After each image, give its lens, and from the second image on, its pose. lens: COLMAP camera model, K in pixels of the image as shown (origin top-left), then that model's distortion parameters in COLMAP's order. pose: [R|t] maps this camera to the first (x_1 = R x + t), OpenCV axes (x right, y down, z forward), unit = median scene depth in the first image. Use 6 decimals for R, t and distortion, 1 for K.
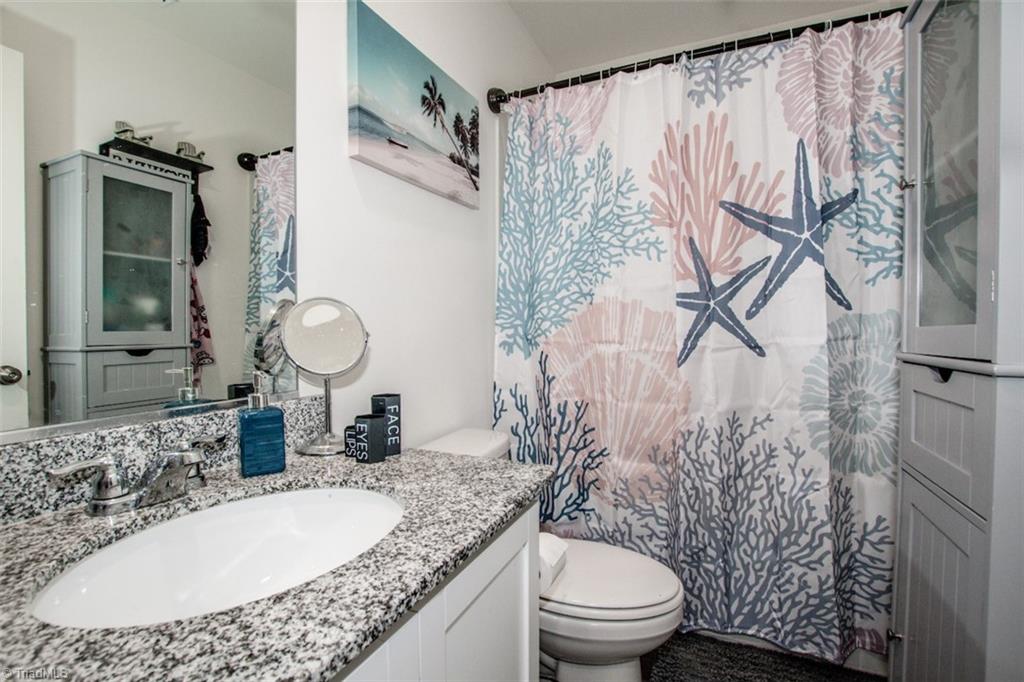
lens RADIAL K [[466.9, 0, 507.5], [0, 466.9, 331.4], [0, 0, 1]] dist [-0.032111, 0.003871]
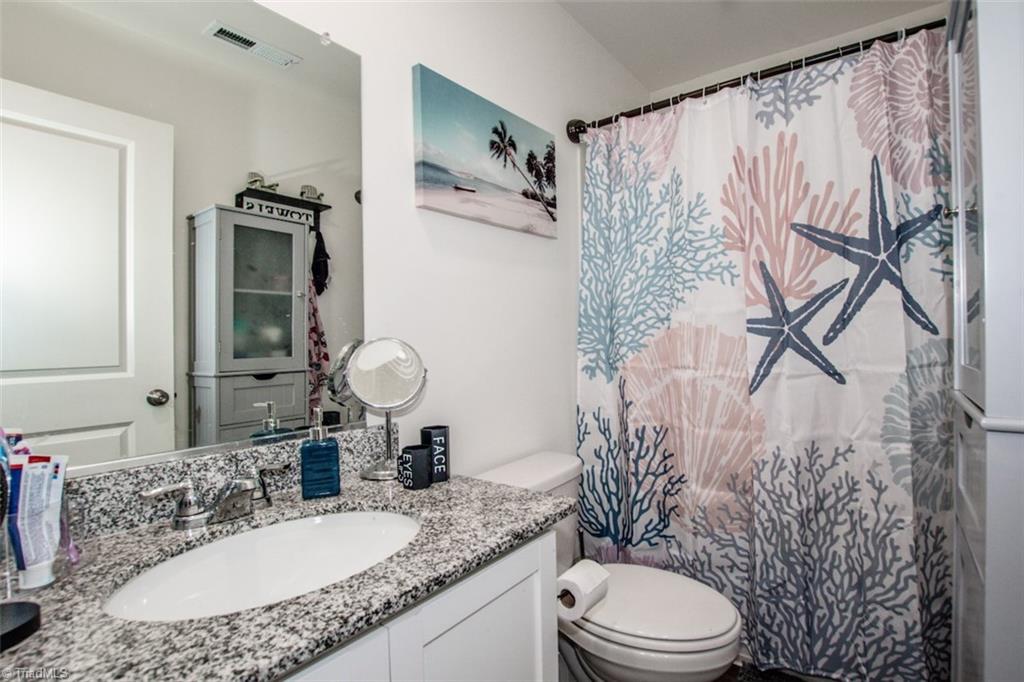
lens RADIAL K [[469.5, 0, 555.7], [0, 469.5, 335.8], [0, 0, 1]] dist [-0.029372, 0.001379]
pose [[0.988125, -0.015555, -0.152863, 0.118244], [0.012452, 0.999697, -0.021238, -0.031585], [0.153147, 0.019083, 0.988019, -0.034916]]
